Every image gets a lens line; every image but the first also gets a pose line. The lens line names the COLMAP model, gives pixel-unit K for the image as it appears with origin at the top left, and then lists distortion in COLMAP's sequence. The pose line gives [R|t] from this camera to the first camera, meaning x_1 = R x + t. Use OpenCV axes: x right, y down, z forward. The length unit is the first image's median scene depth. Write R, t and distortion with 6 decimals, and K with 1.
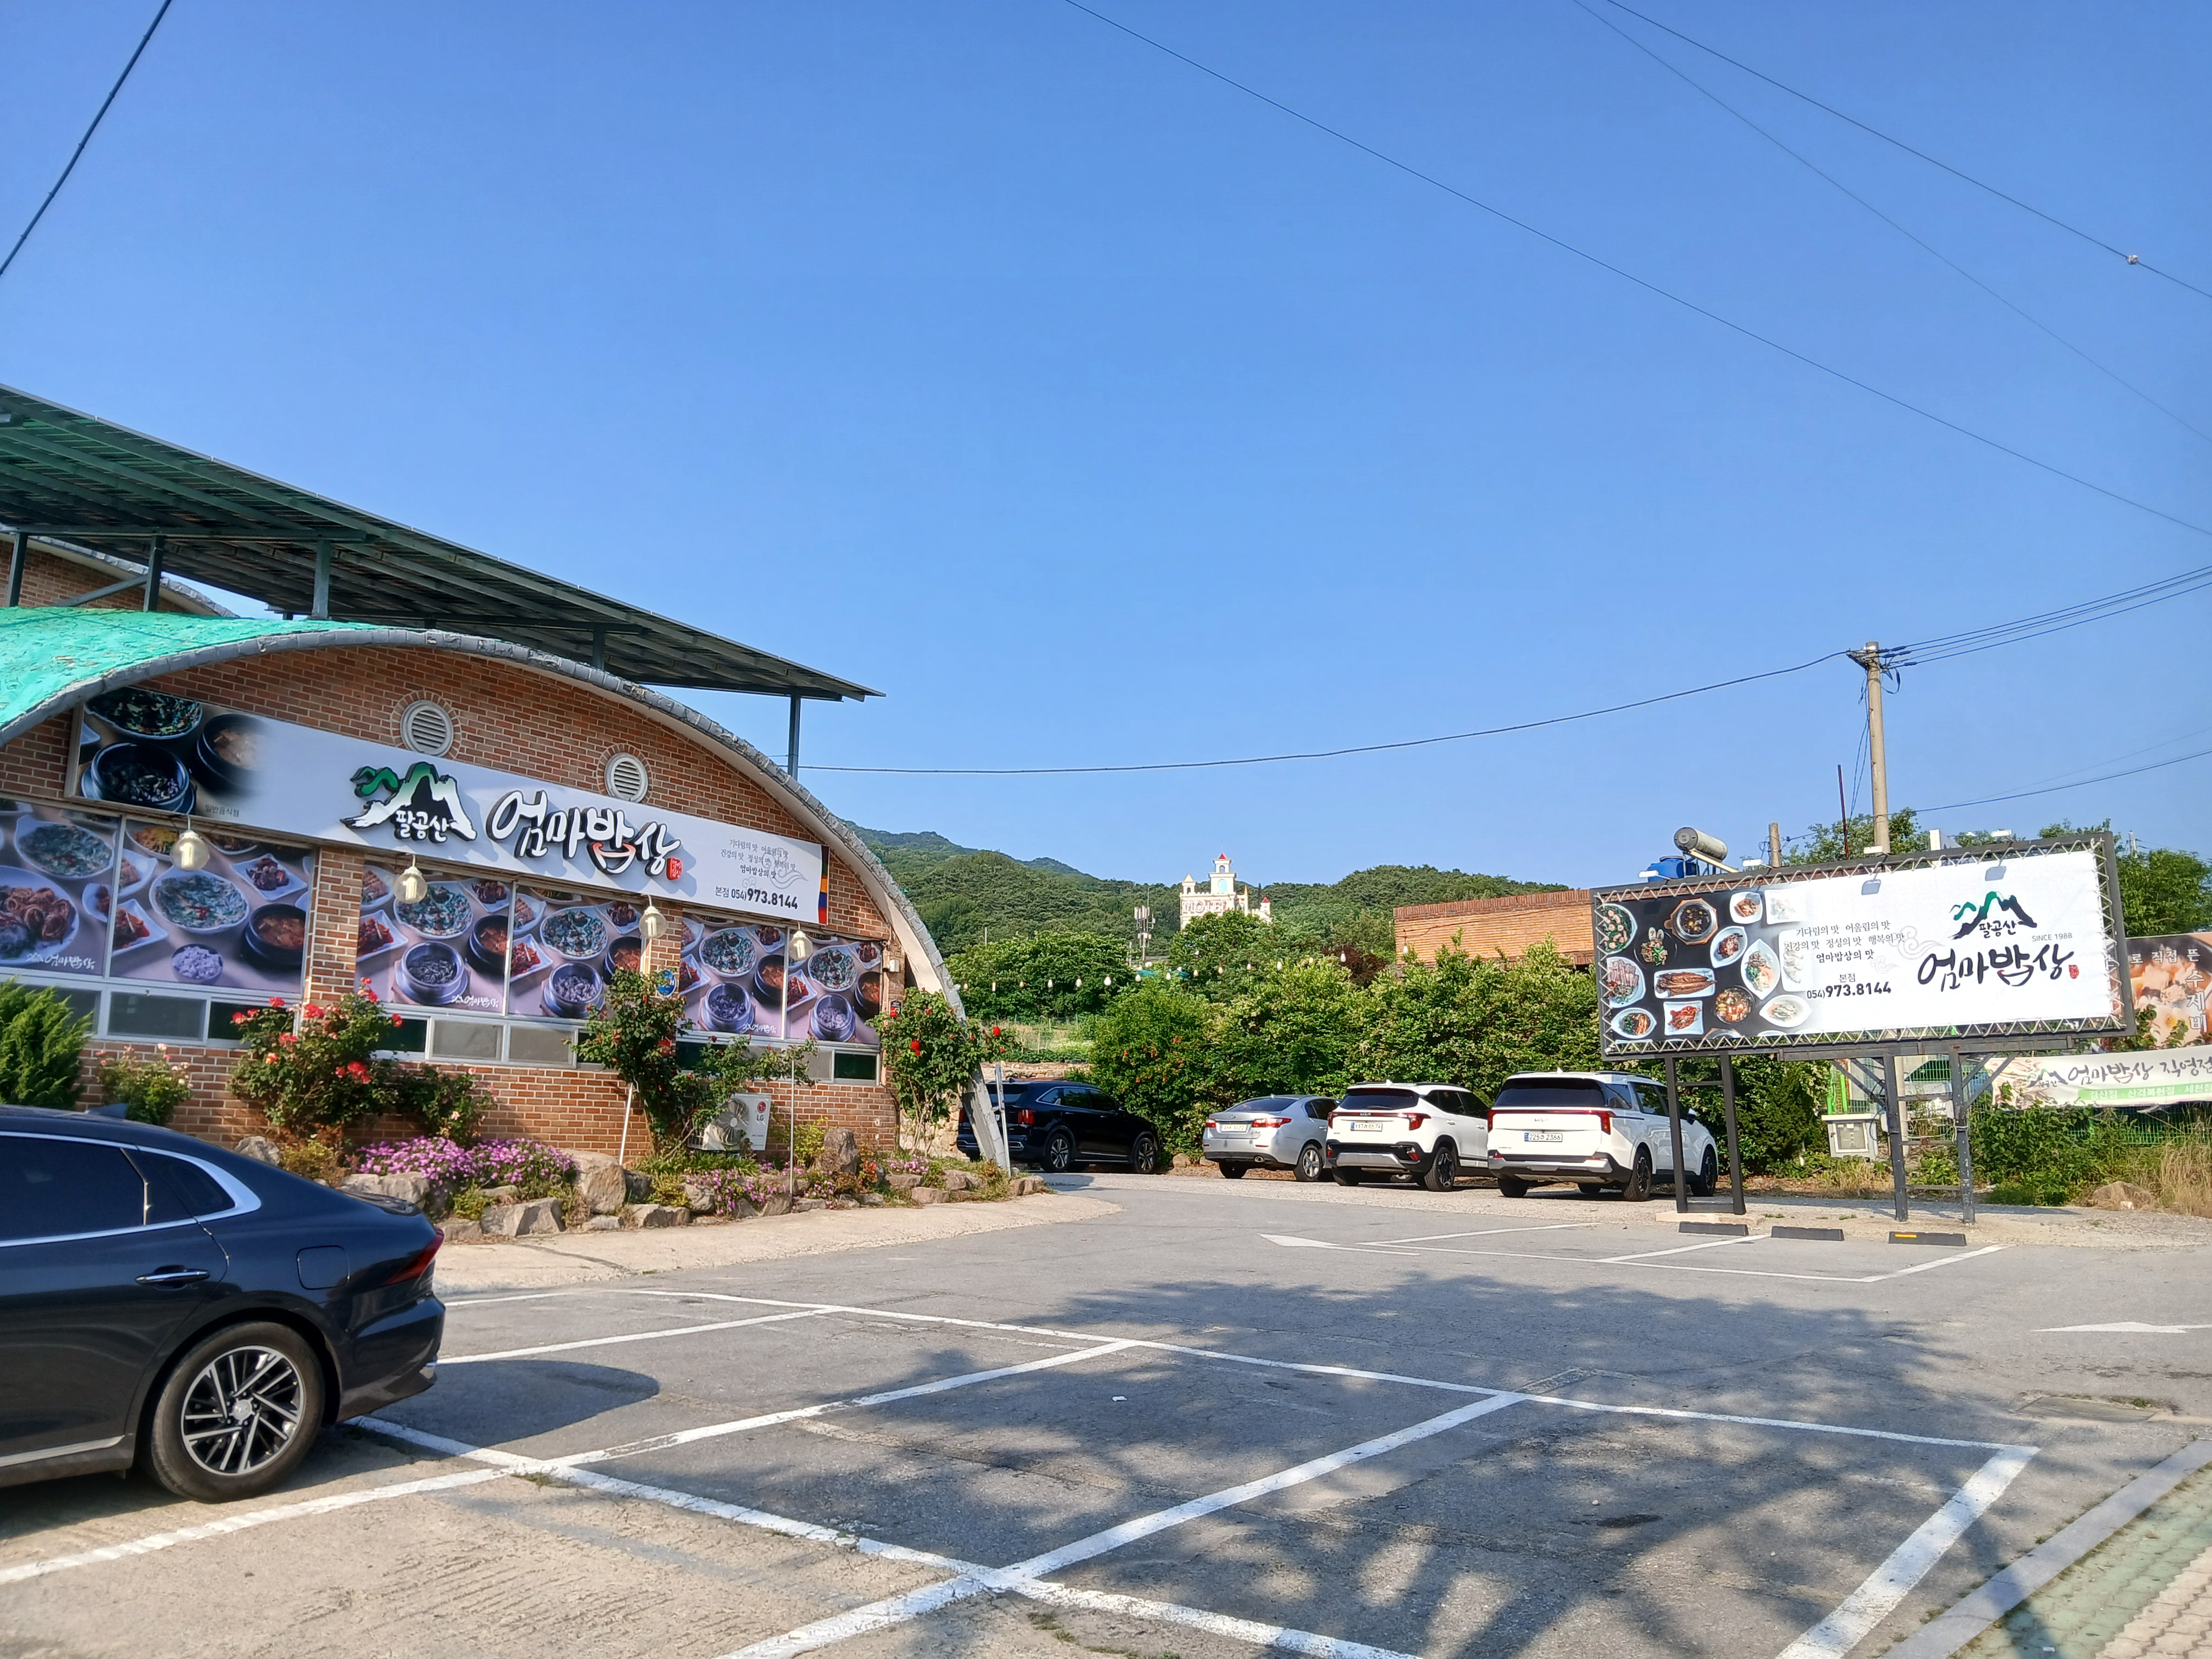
lens RADIAL K [[1682.3, 0, 1103.9], [0, 1682.3, 823.7], [0, 0, 1]] dist [-0.005927, -0.078730]
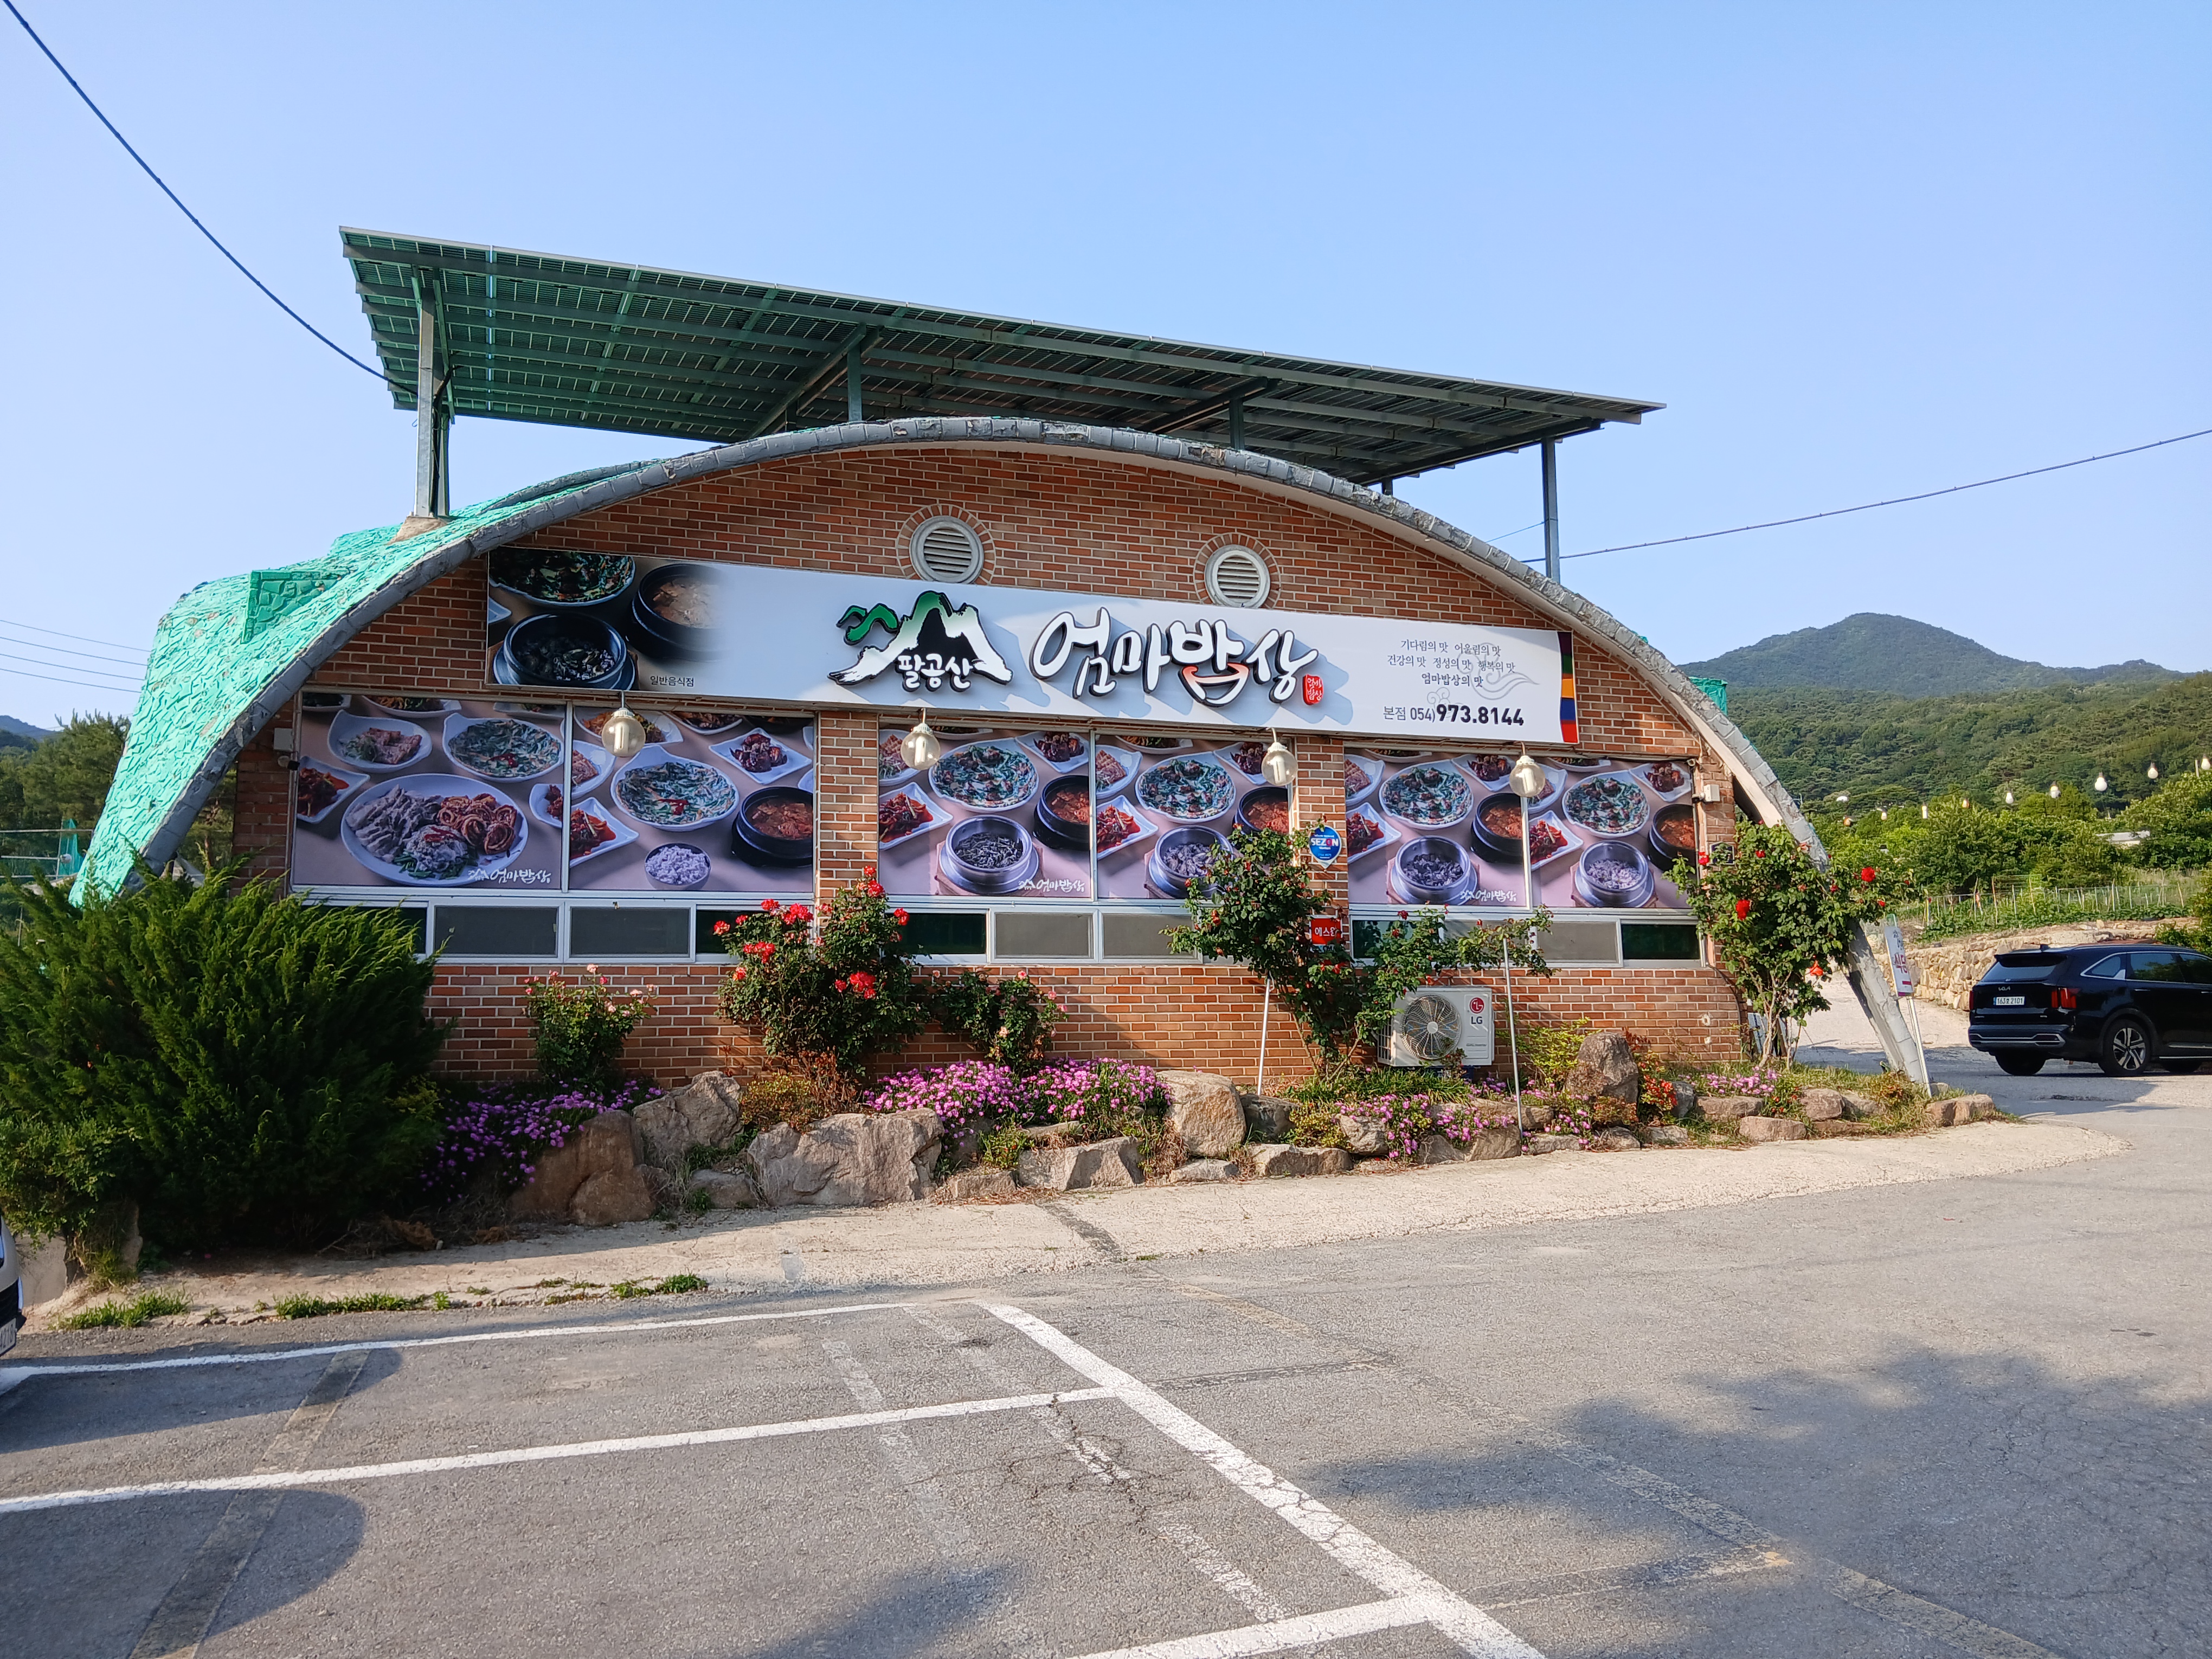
lens RADIAL K [[1714.8, 0, 1107.8], [0, 1714.8, 829.4], [0, 0, 1]] dist [0.136375, -0.365607]
pose [[0.794954, -0.093152, -0.599475, 0.130811], [0.134451, 0.990621, 0.024362, 0.062942], [0.591583, -0.099967, 0.800022, 0.370810]]
